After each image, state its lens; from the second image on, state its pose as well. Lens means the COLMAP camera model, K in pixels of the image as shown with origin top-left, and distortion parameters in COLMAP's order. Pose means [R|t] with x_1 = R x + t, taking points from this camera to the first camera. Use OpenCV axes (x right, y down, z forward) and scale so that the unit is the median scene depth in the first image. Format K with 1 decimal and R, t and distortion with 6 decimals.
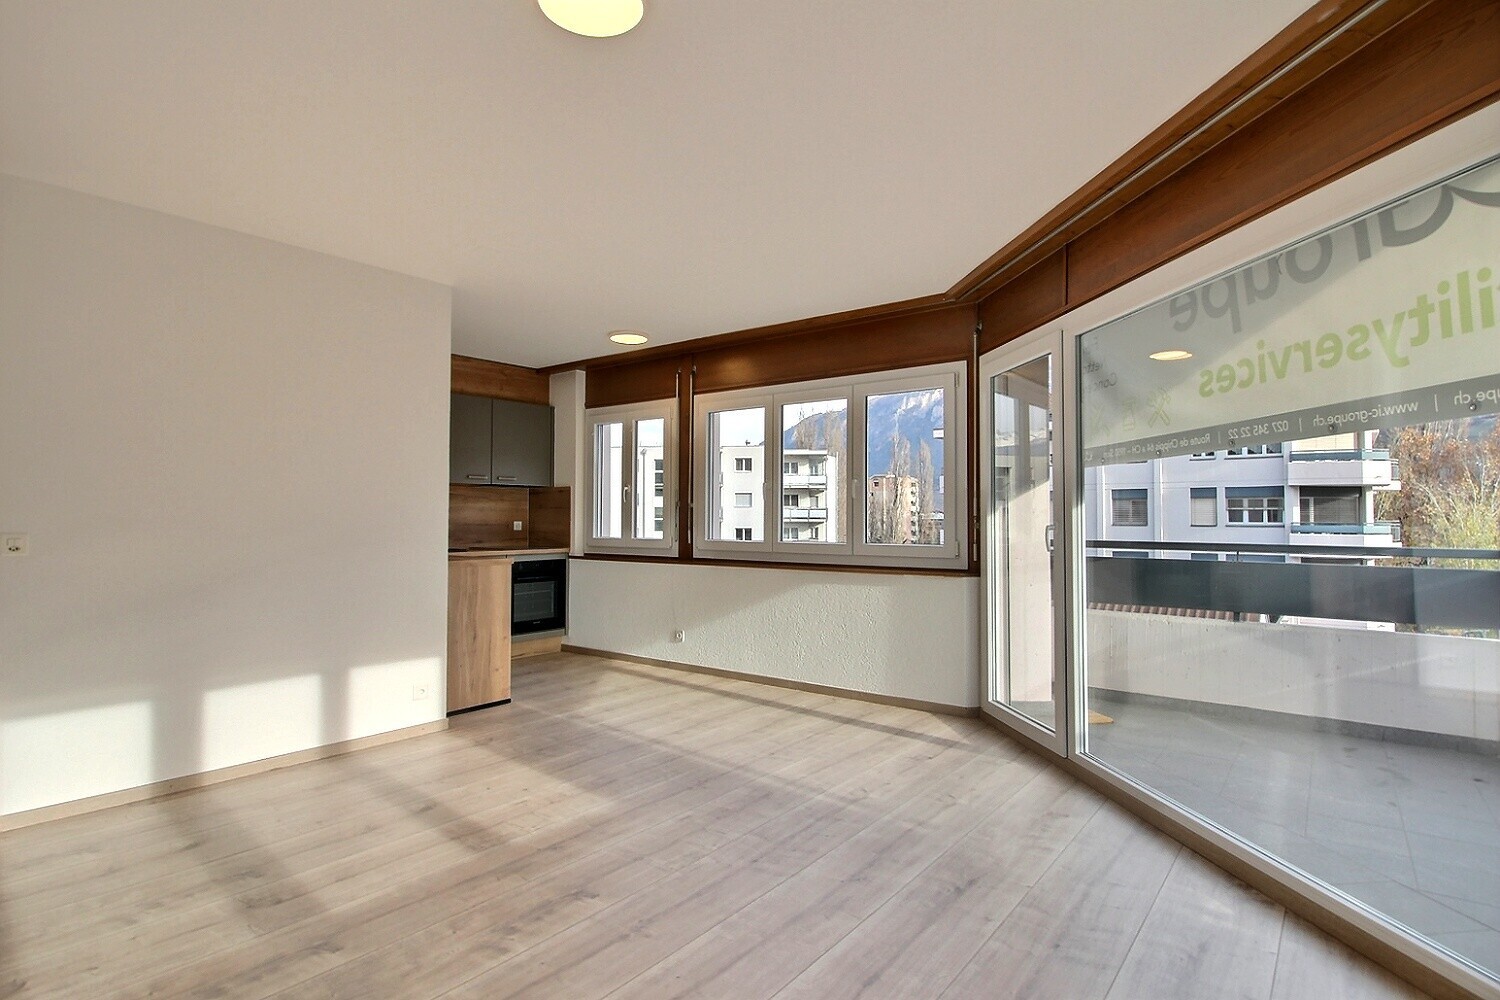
lens RADIAL K [[766.9, 0, 750.0], [0, 766.9, 500.0], [0, 0, 1]] dist [0.000757, -0.011965]
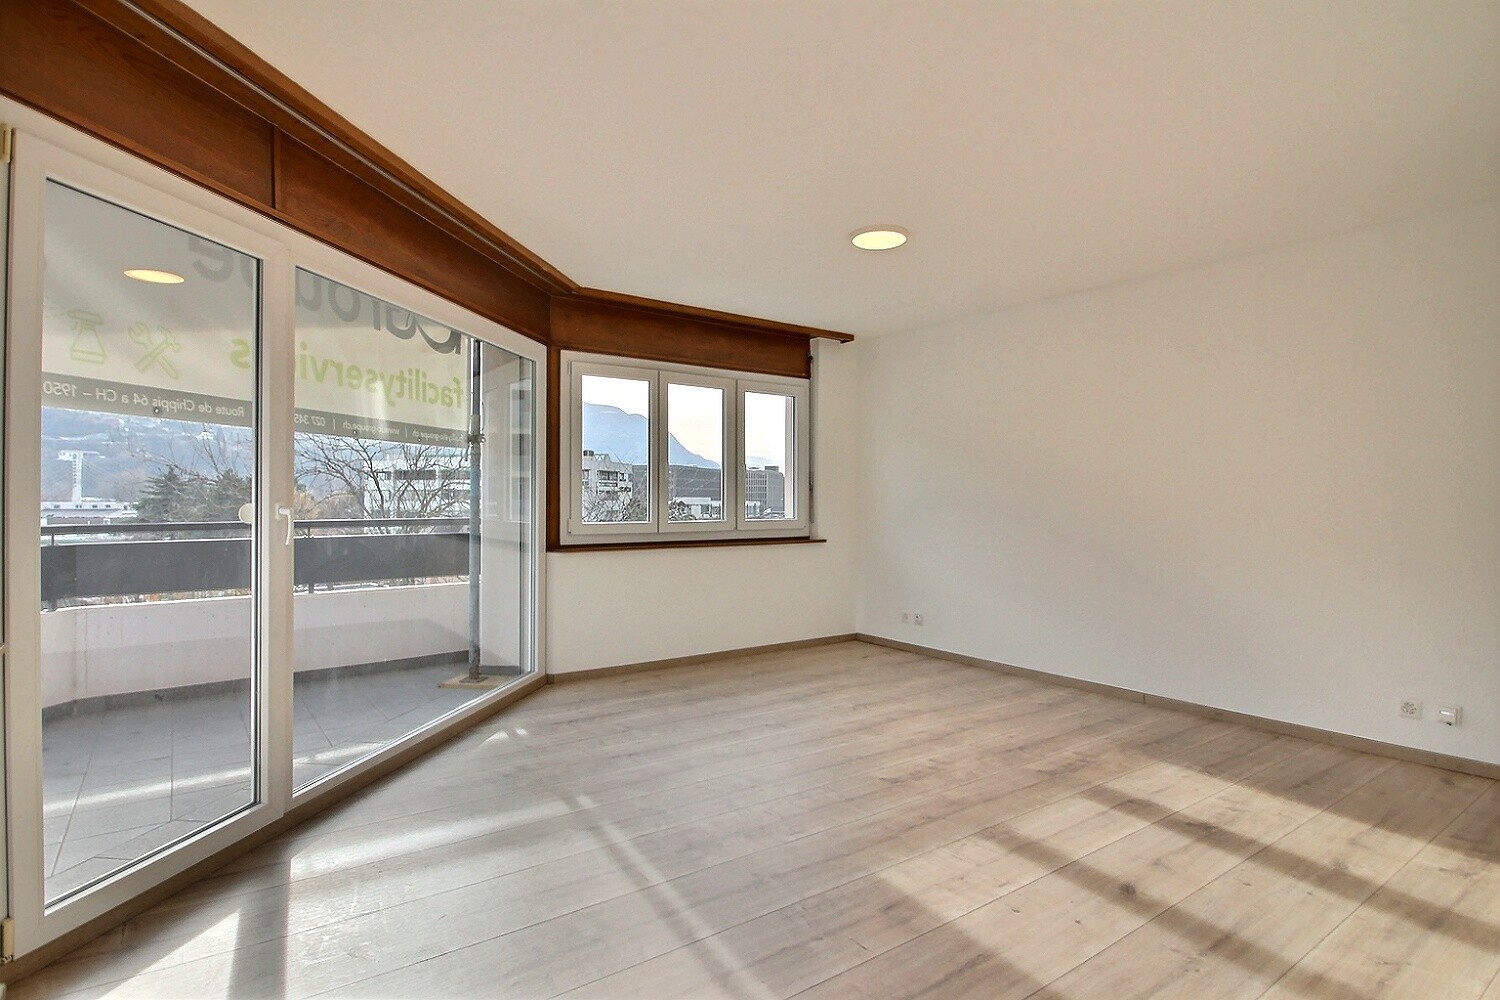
lens RADIAL K [[766.9, 0, 750.0], [0, 766.9, 500.0], [0, 0, 1]] dist [0.000757, -0.011965]
pose [[-0.959168, -0.004355, 0.282804, -0.319330], [-0.011063, 0.999694, -0.022128, 0.049546], [-0.282621, -0.024353, -0.958923, 2.112316]]
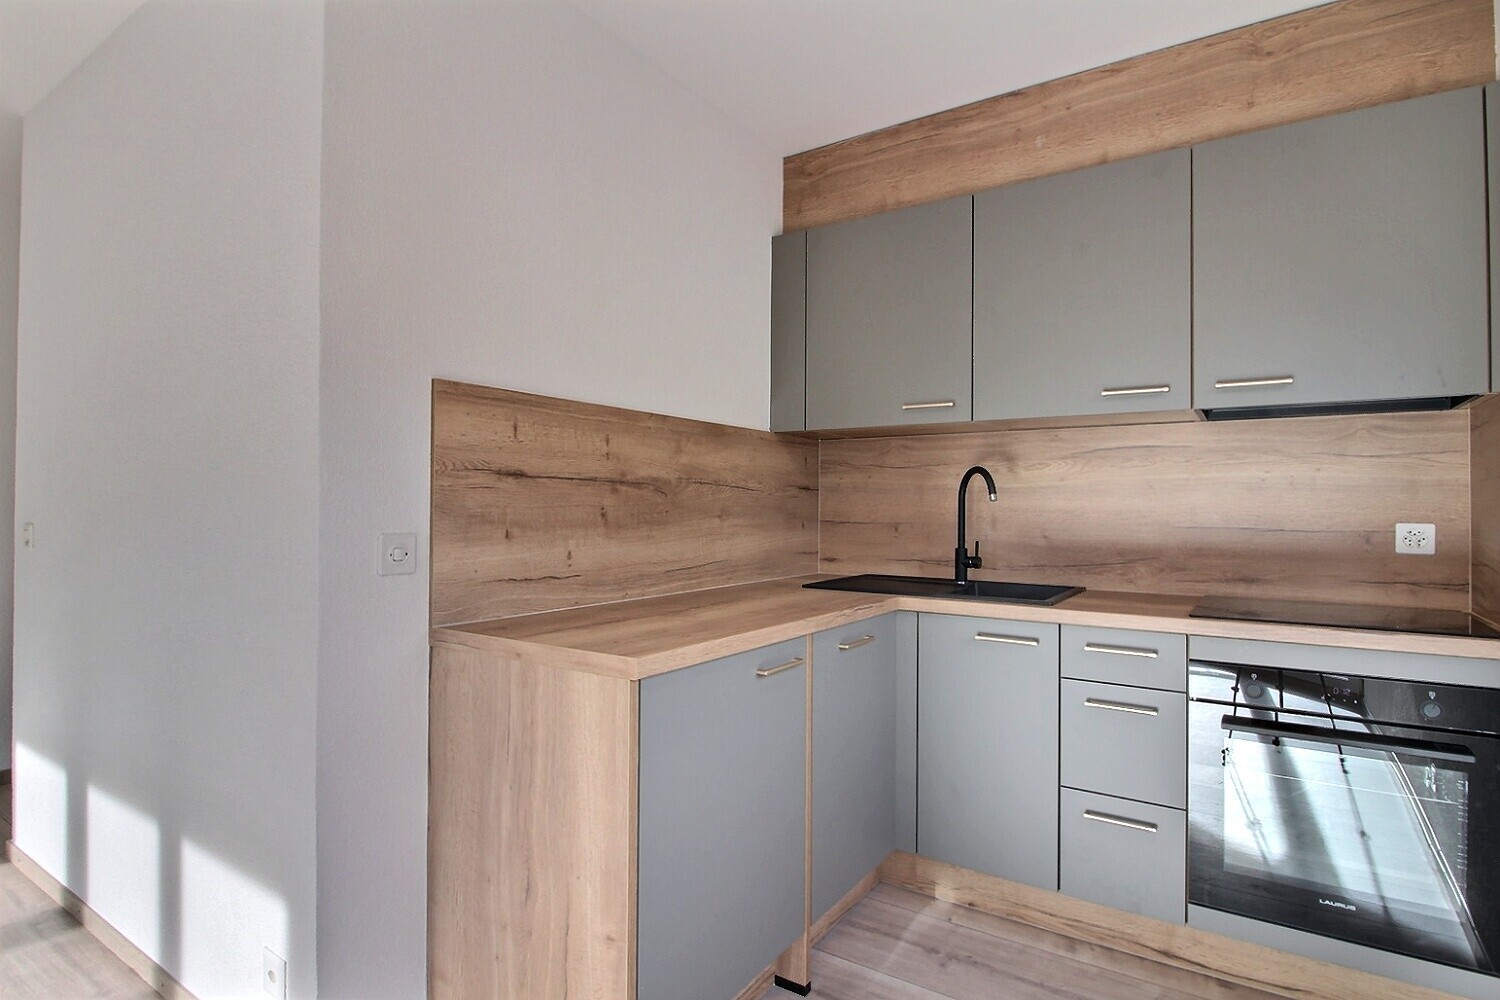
lens RADIAL K [[766.9, 0, 750.0], [0, 766.9, 500.0], [0, 0, 1]] dist [0.000757, -0.011965]
pose [[0.075028, -0.009535, -0.997136, -0.006211], [0.018821, 0.999790, -0.008145, 0.003874], [0.997004, -0.018156, 0.075191, 0.172935]]
